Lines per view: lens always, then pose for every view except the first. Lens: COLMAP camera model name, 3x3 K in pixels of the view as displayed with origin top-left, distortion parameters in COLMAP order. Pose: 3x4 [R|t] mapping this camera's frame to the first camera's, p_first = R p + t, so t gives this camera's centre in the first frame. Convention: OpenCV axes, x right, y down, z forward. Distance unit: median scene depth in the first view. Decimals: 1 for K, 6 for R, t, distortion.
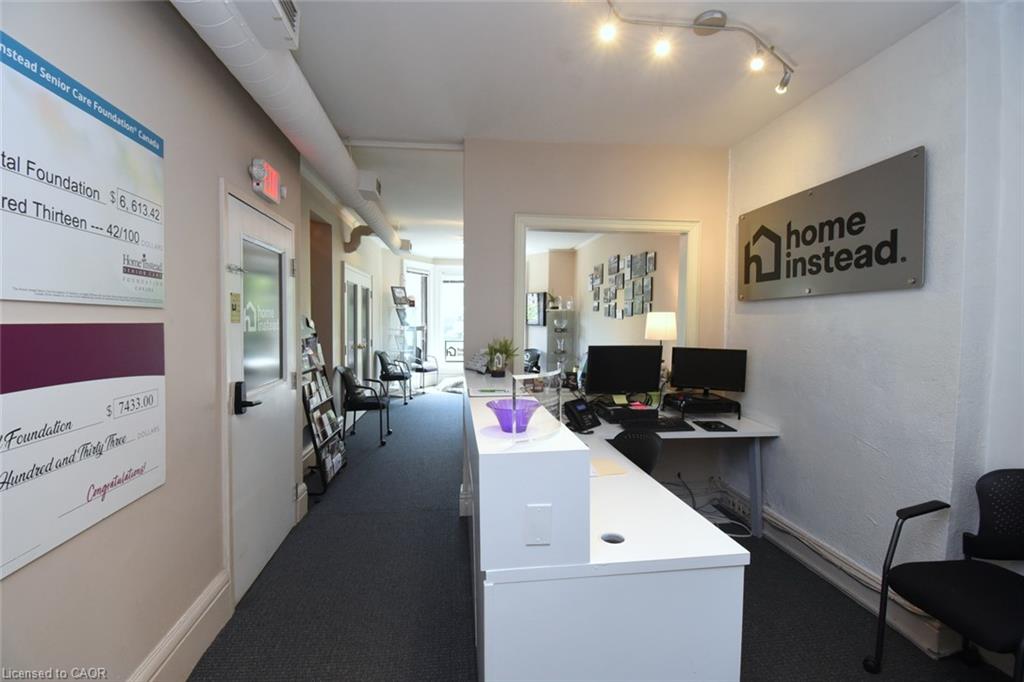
lens RADIAL K [[449.4, 0, 507.2], [0, 449.4, 339.1], [0, 0, 1]] dist [0.020453, -0.025482]
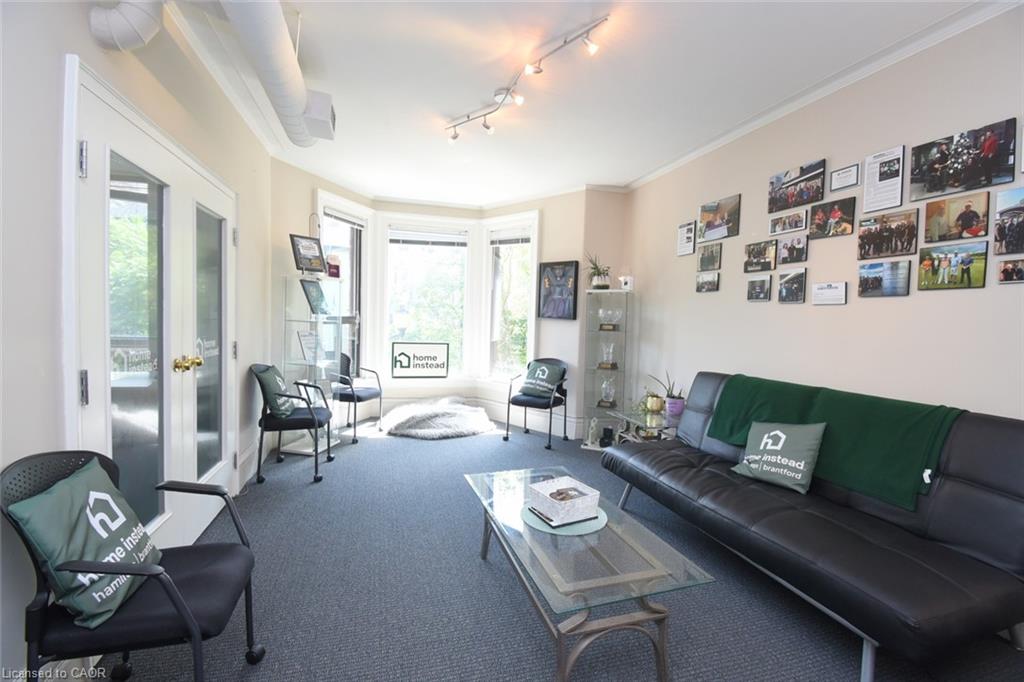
lens RADIAL K [[449.4, 0, 507.2], [0, 449.4, 339.1], [0, 0, 1]] dist [0.020453, -0.025482]
pose [[0.986600, 0.012108, 0.162707, -0.227094], [-0.013318, 0.999891, 0.006347, -0.015571], [-0.162613, -0.008428, 0.986654, 1.052237]]
